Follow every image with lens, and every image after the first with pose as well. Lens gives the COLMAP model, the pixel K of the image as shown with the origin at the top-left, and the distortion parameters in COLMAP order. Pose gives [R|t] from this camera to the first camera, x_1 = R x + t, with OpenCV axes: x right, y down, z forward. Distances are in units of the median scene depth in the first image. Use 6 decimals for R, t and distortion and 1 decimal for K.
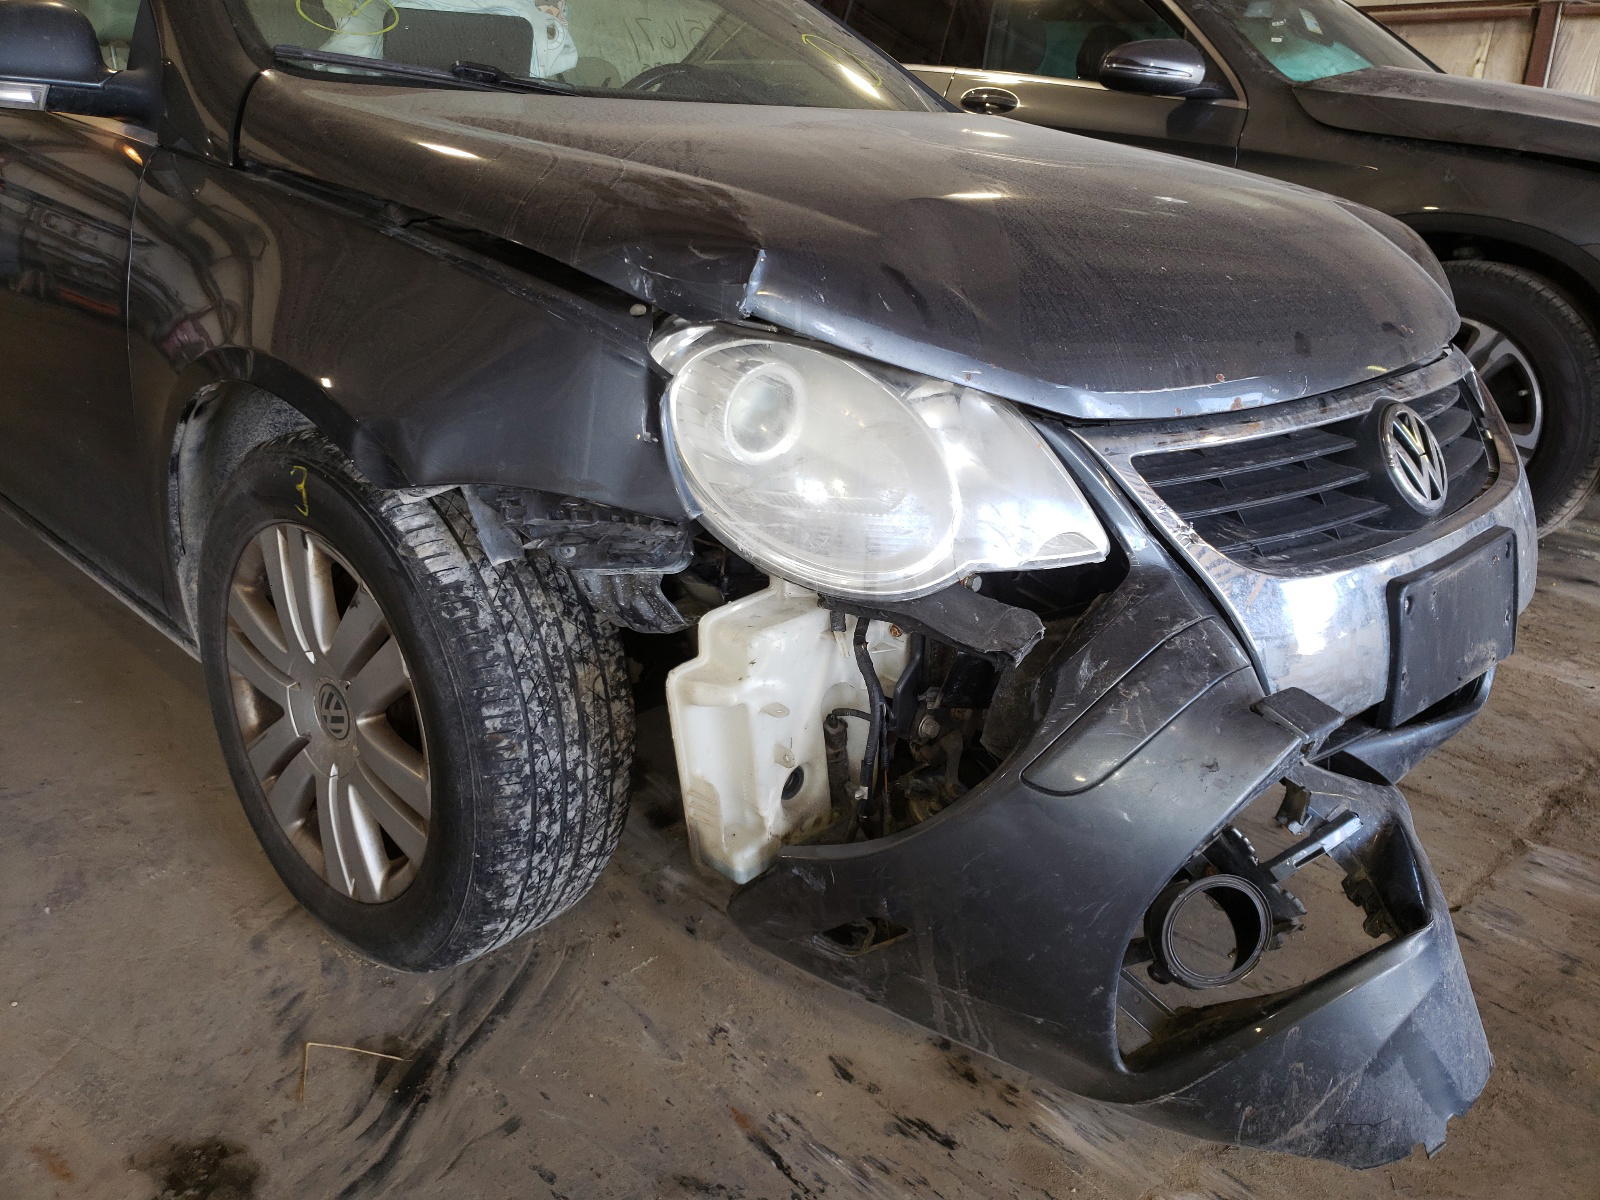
lens RADIAL K [[1318.4, 0, 802.5], [0, 1318.4, 563.0], [0, 0, 1]] dist [0.056567, -0.000280]
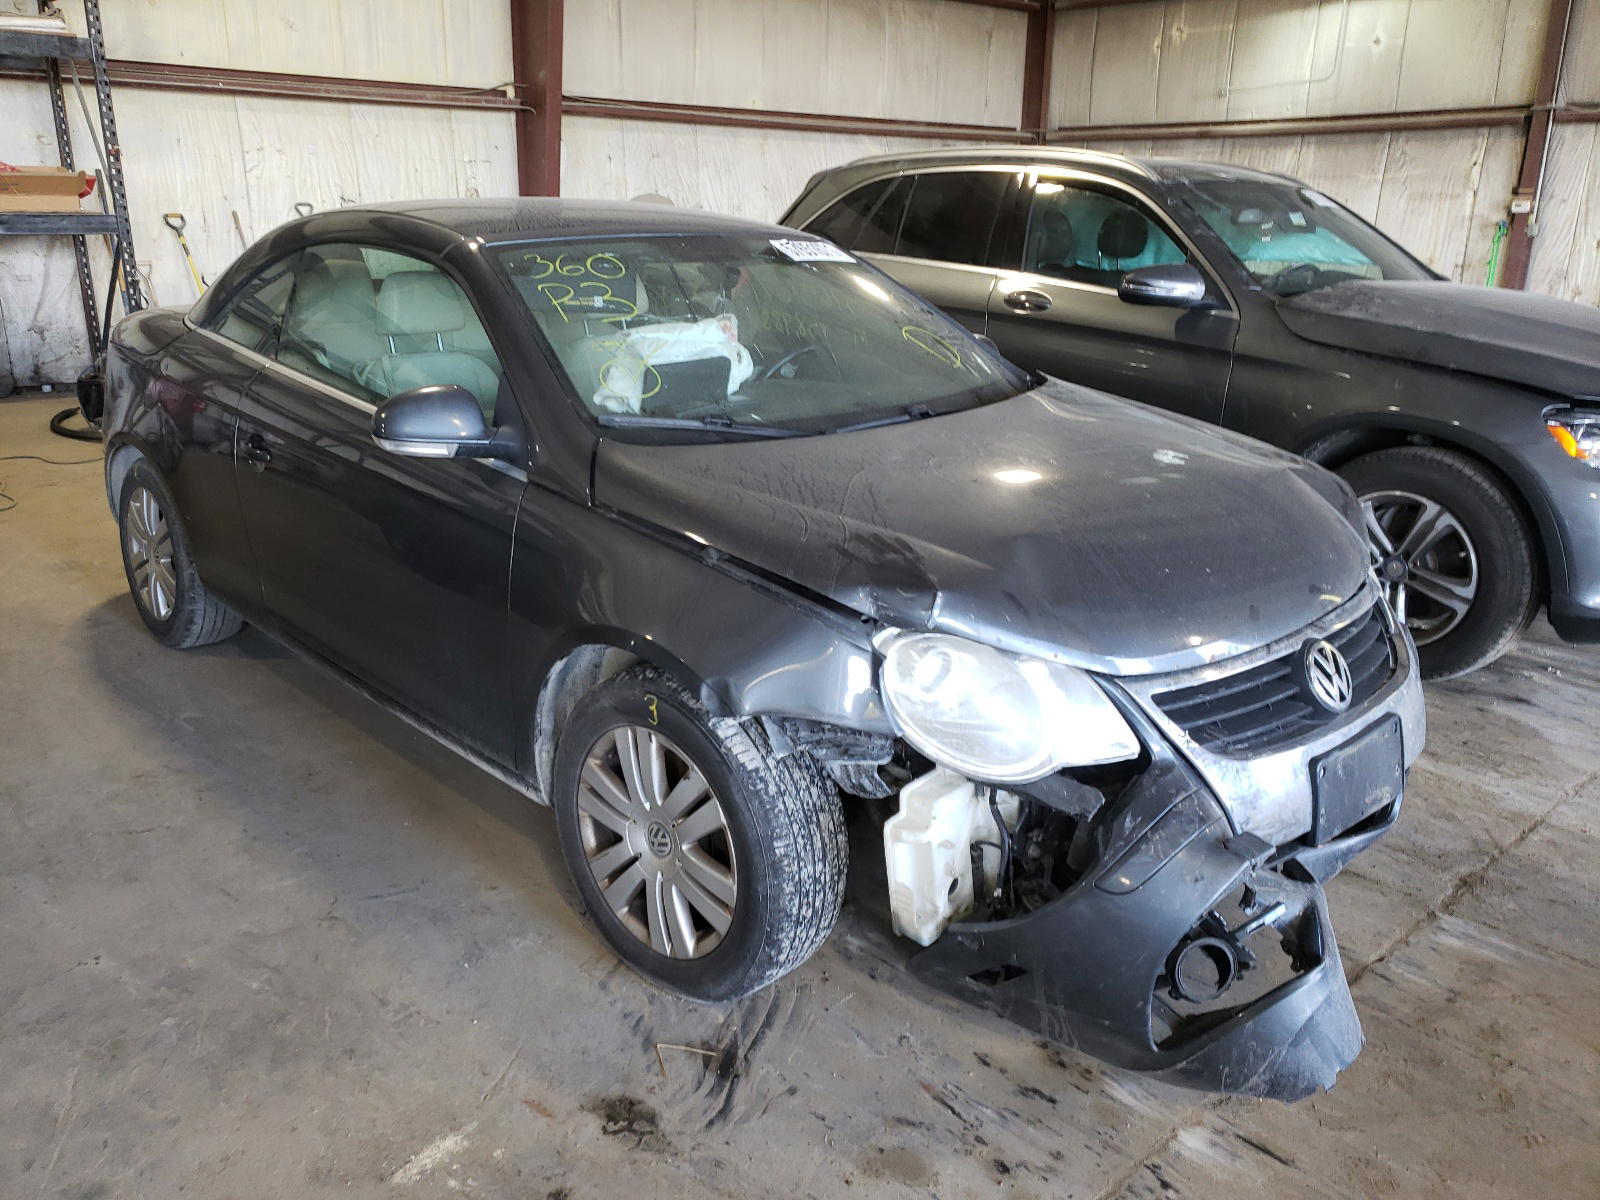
lens RADIAL K [[1302.0, 0, 800.0], [0, 1302.0, 600.0], [0, 0, 1]] dist [0.108045, -0.091615]
pose [[0.999635, -0.016766, -0.021203, -0.158804], [0.016244, 0.999567, -0.024521, -0.155646], [0.021605, 0.024168, 0.999474, -0.672487]]
